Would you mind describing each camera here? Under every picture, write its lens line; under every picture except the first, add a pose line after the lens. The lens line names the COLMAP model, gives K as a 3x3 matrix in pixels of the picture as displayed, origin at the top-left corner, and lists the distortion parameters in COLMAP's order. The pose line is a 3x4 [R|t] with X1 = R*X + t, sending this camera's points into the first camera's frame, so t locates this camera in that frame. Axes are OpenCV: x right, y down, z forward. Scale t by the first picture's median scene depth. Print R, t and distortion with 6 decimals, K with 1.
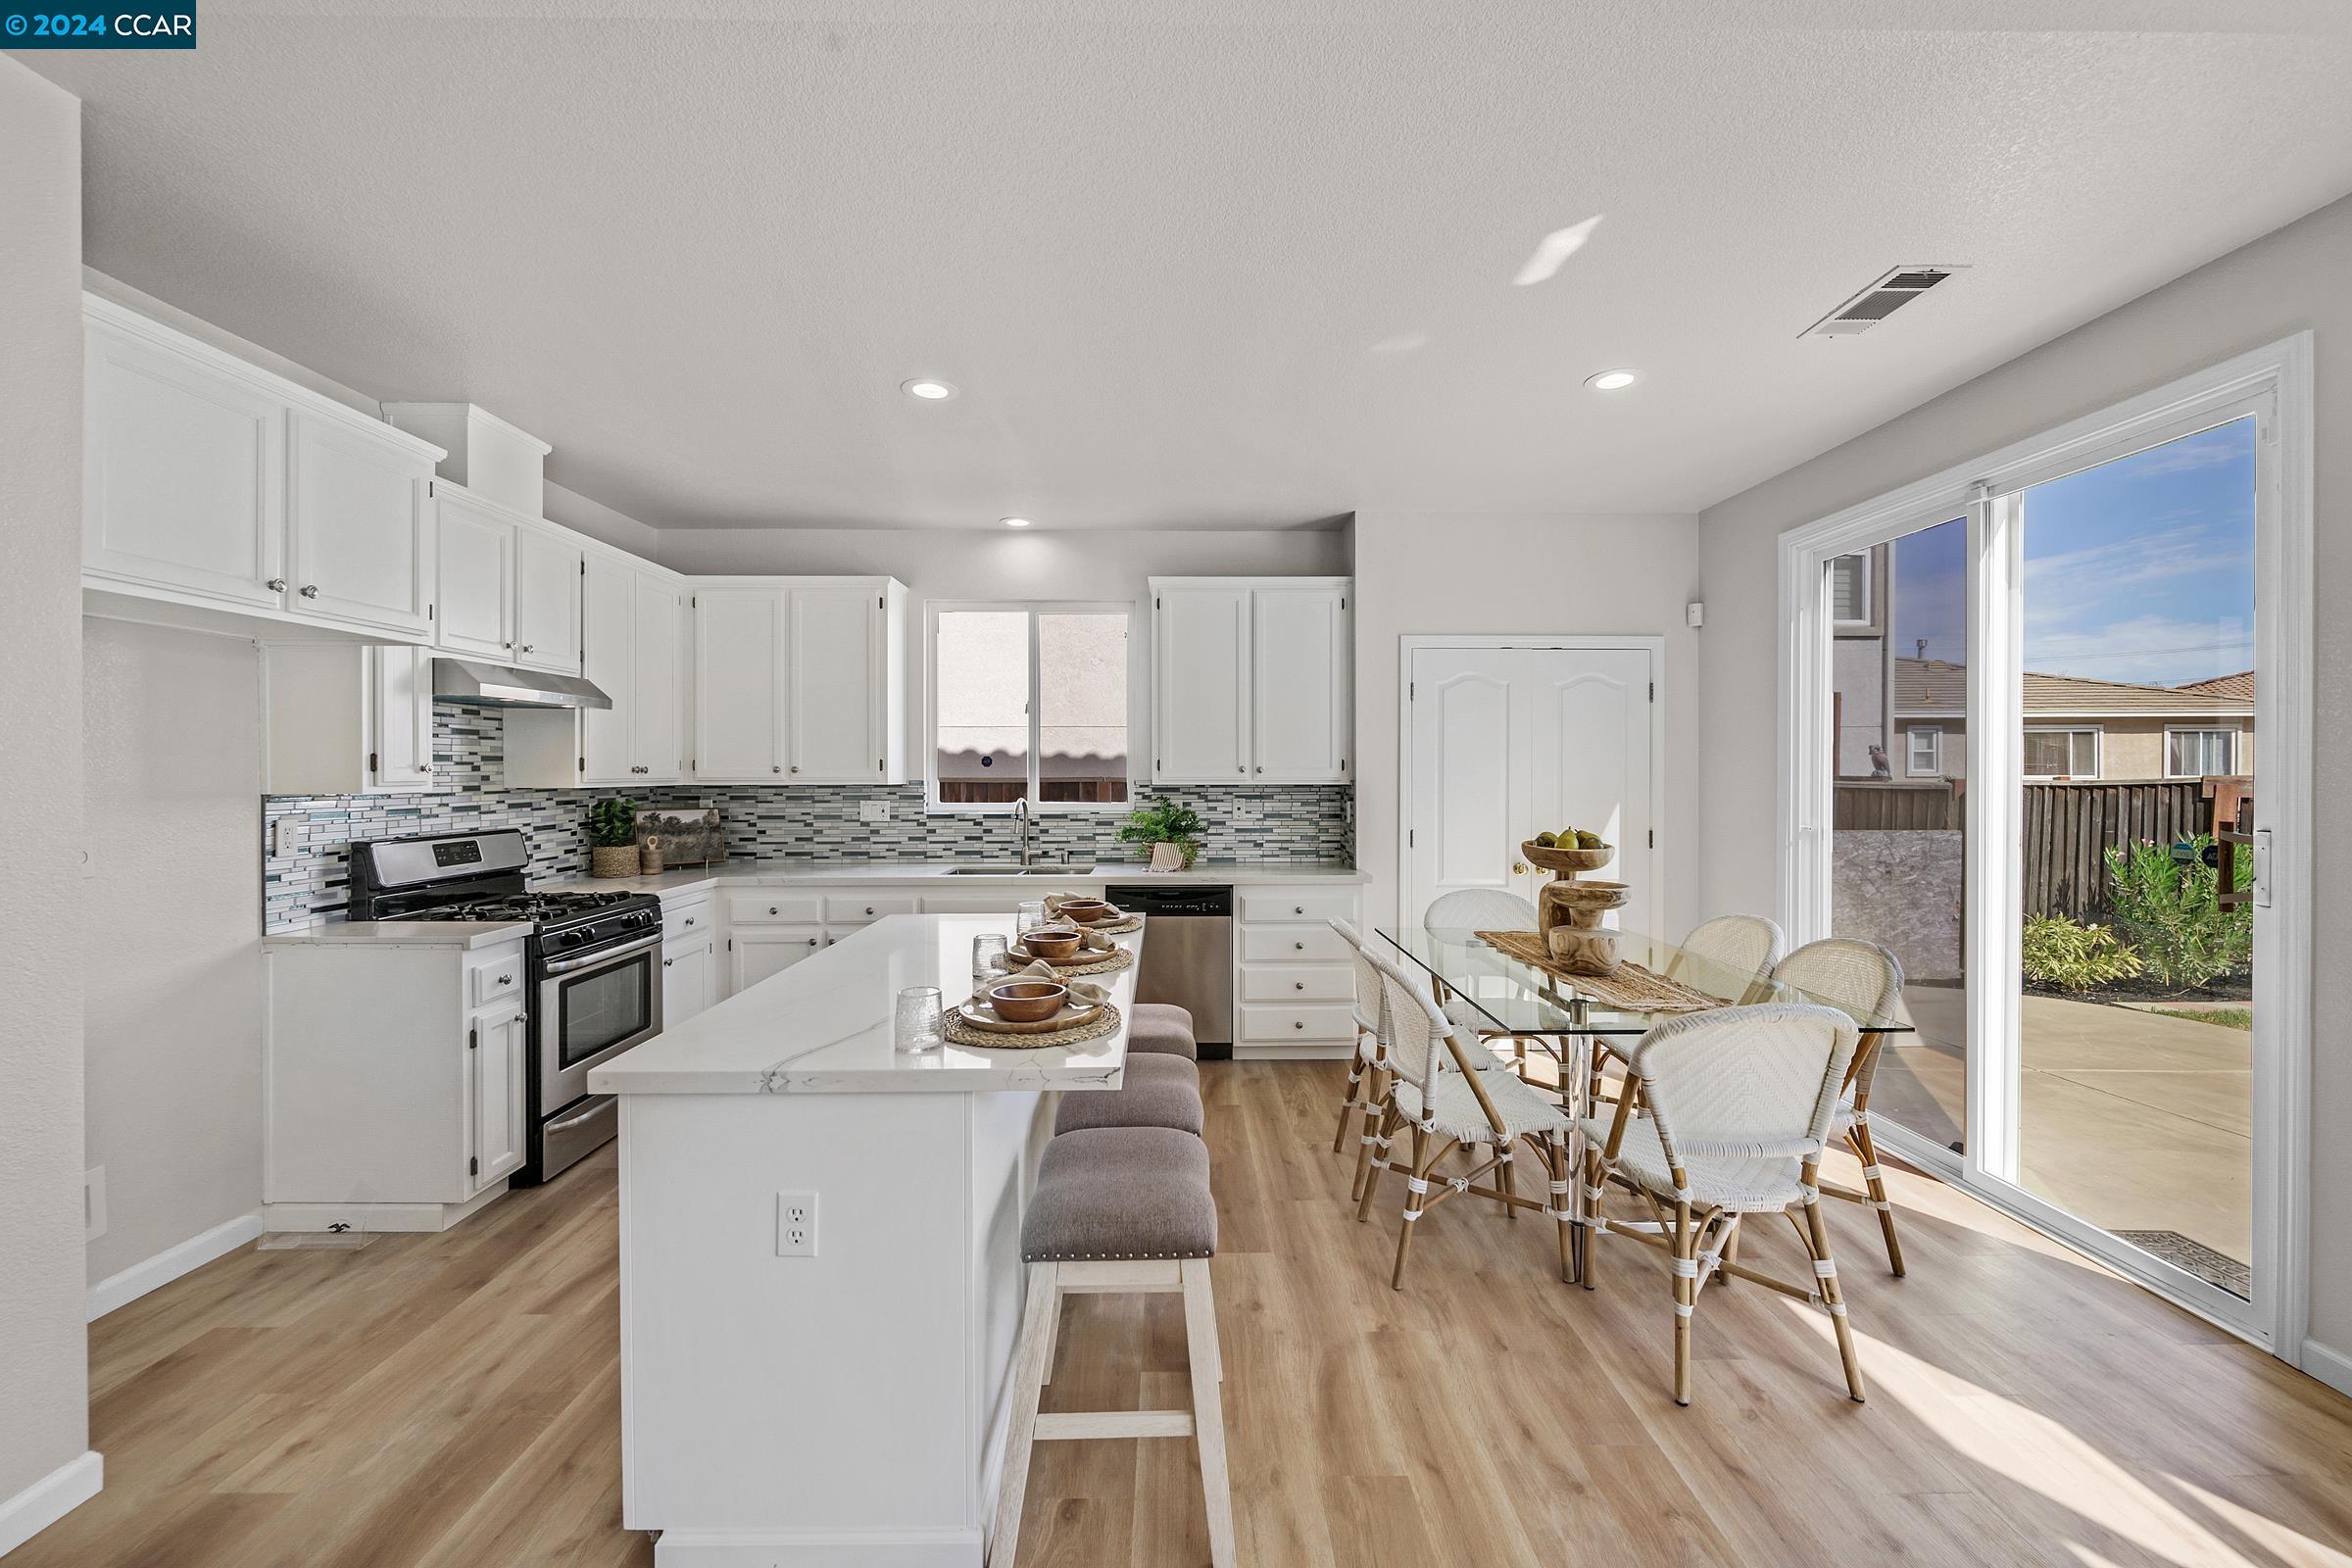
lens RADIAL K [[939.1, 0, 1191.0], [0, 939.1, 773.6], [0, 0, 1]] dist [-0.004399, 0.000186]
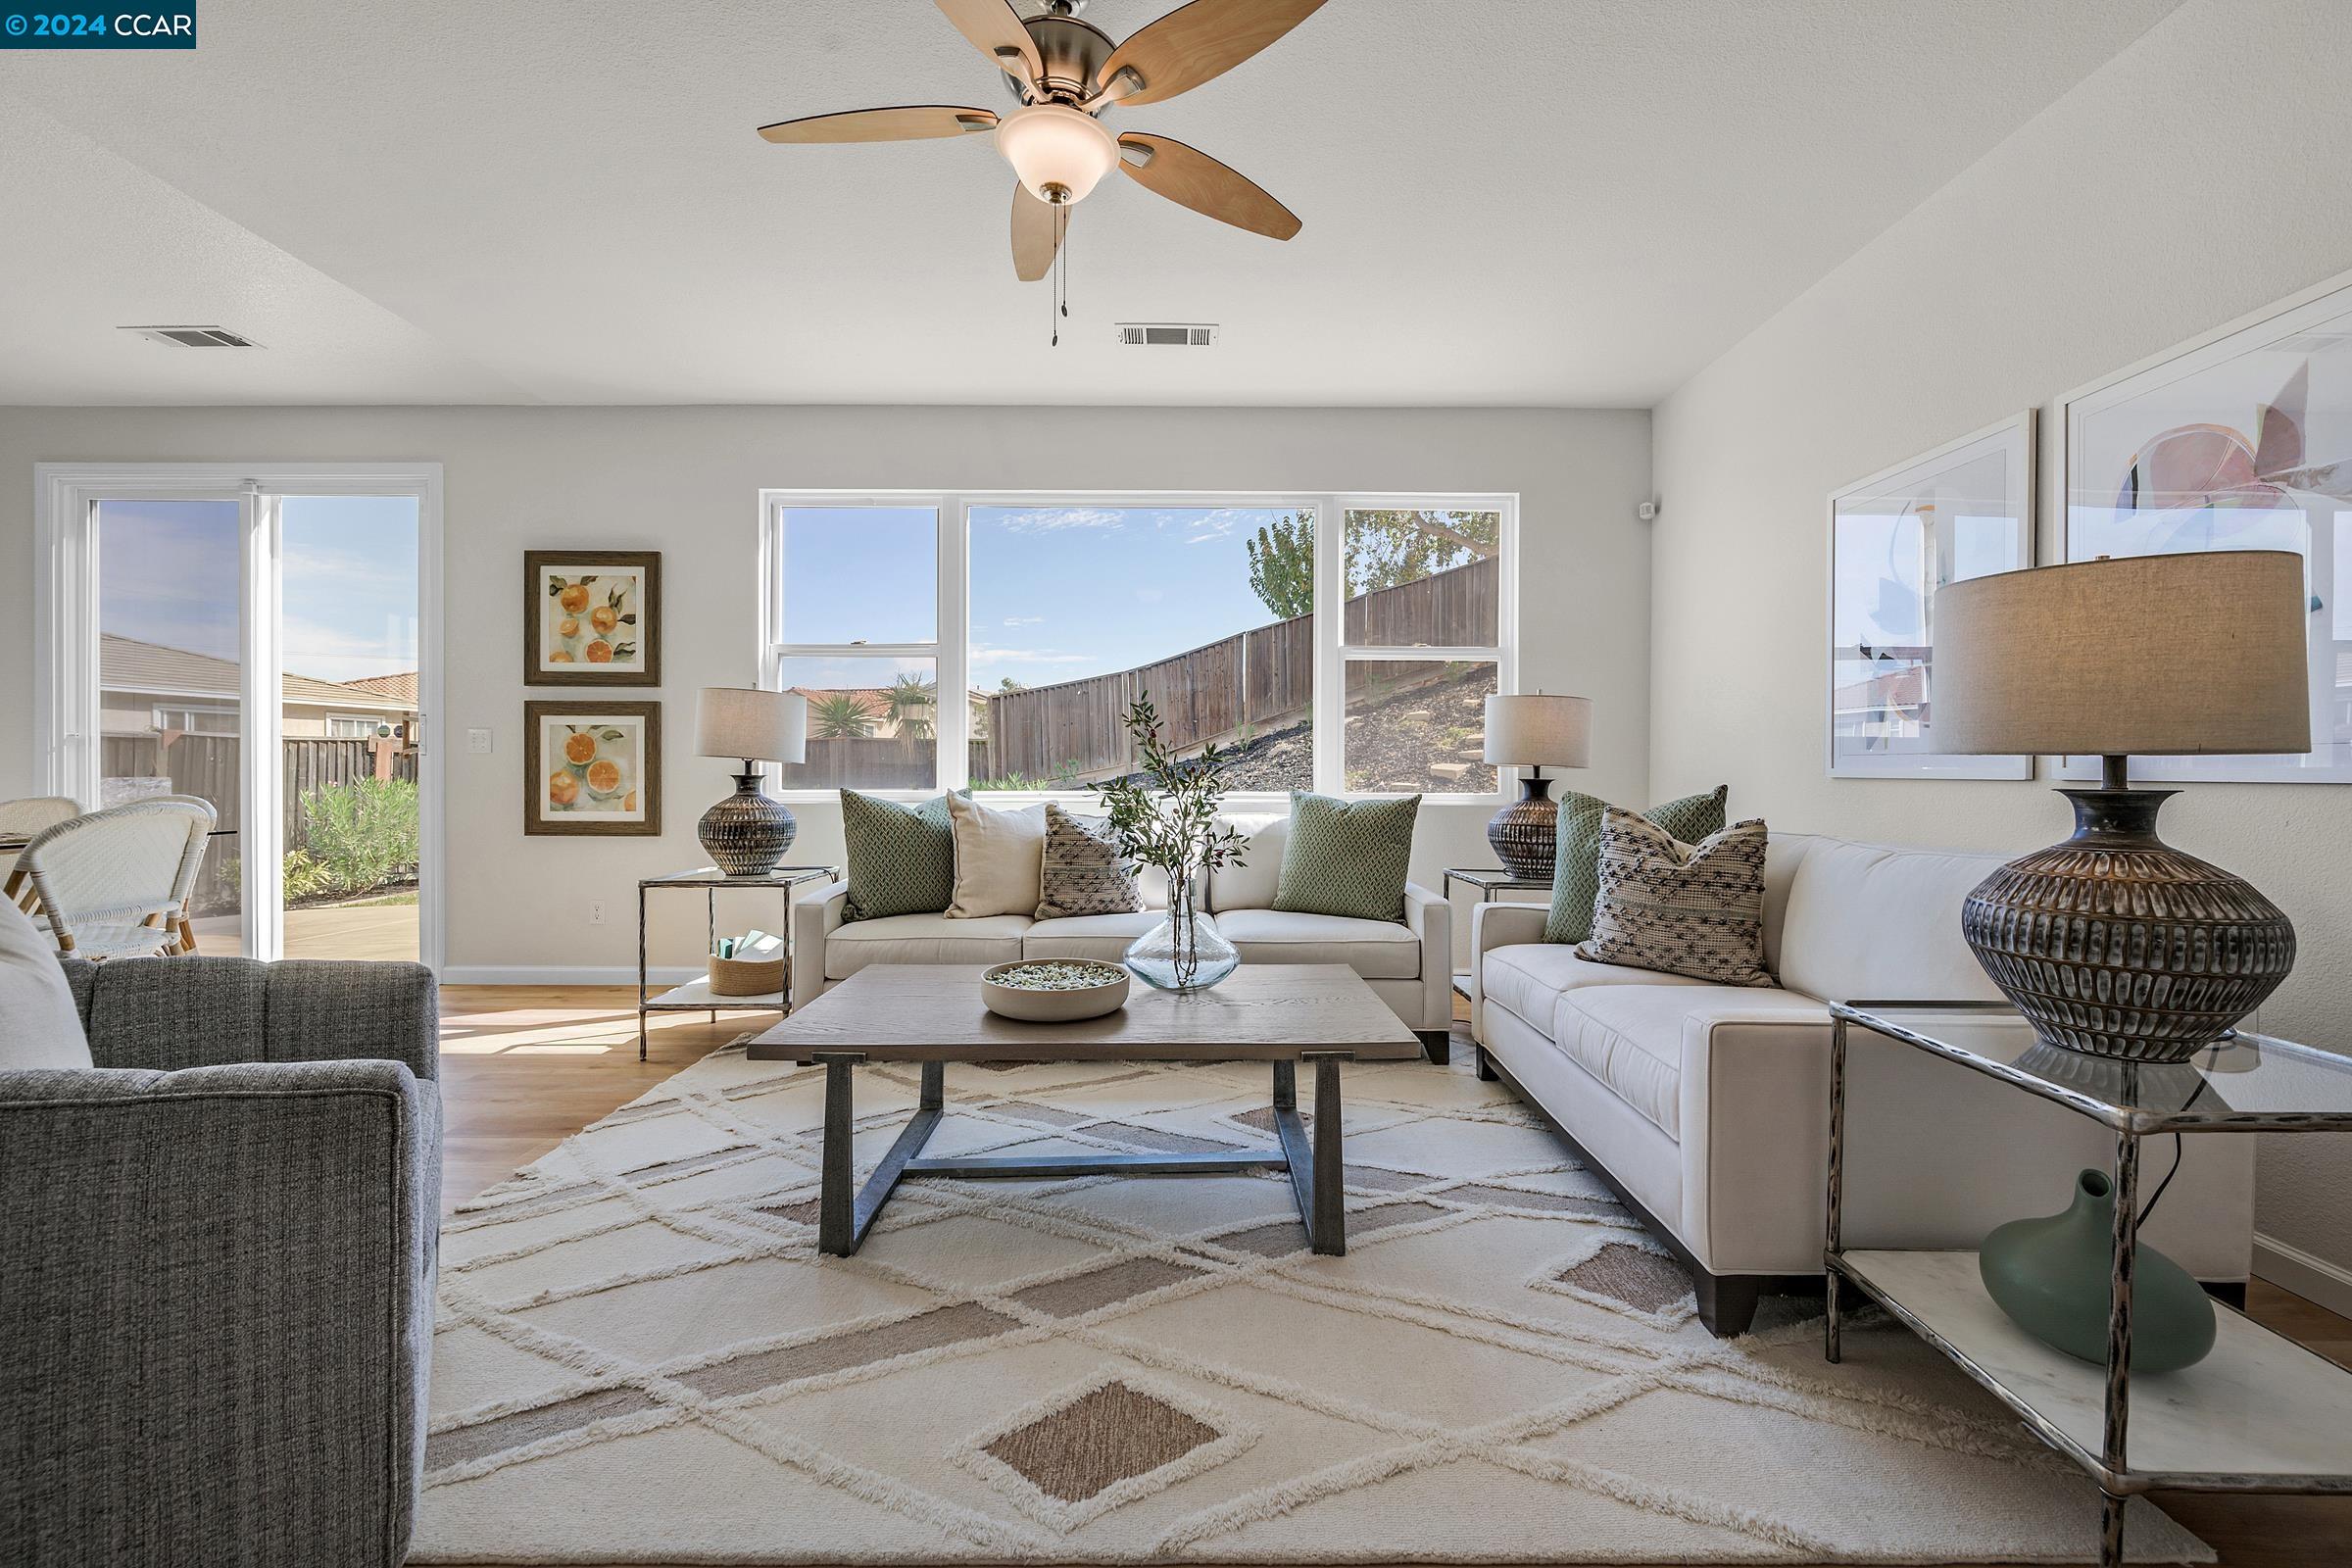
lens RADIAL K [[939.1, 0, 1182.1], [0, 939.1, 781.7], [0, 0, 1]] dist [-0.004399, 0.000186]
pose [[0.017498, -0.012246, 0.999772, -0.362220], [0.003592, 0.999919, 0.012185, 0.087904], [-0.999840, 0.003378, 0.017541, -0.285435]]
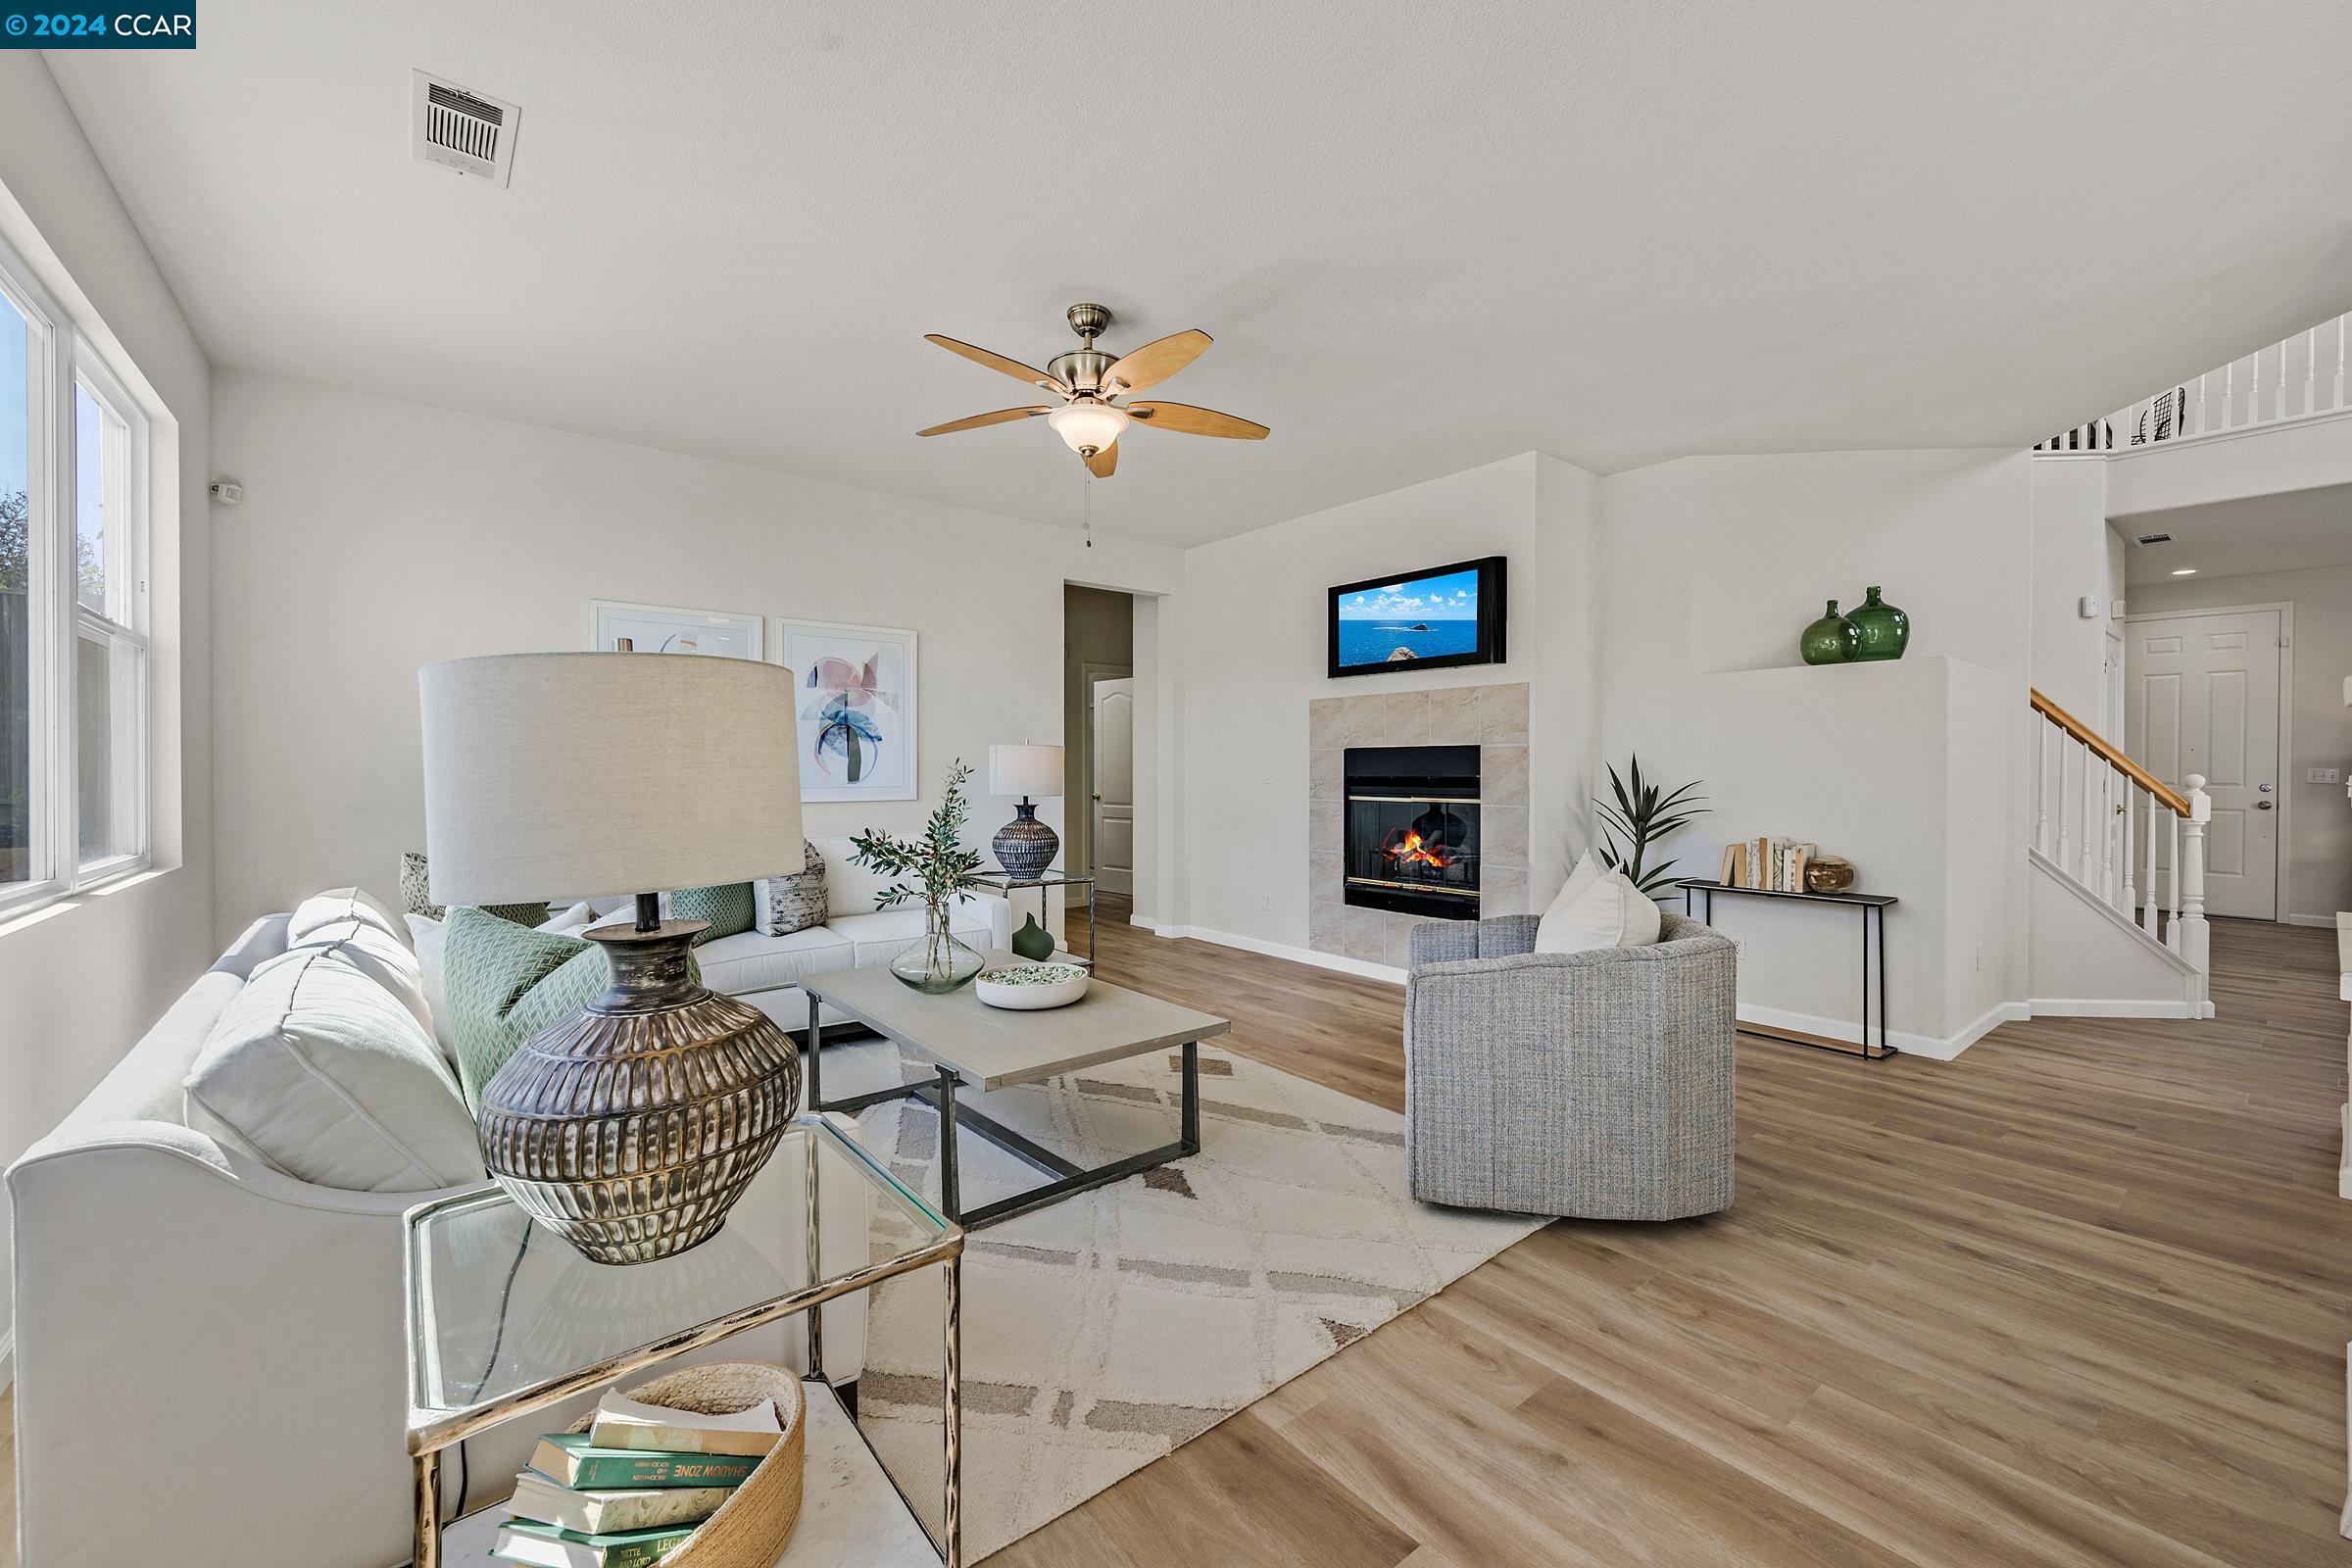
lens RADIAL K [[939.1, 0, 1191.7], [0, 939.1, 780.5], [0, 0, 1]] dist [-0.004399, 0.000186]
pose [[-0.798580, 0.007998, -0.601836, 0.451453], [-0.002561, 0.999857, 0.016686, 0.048052], [0.601884, 0.014866, -0.798445, 0.395996]]
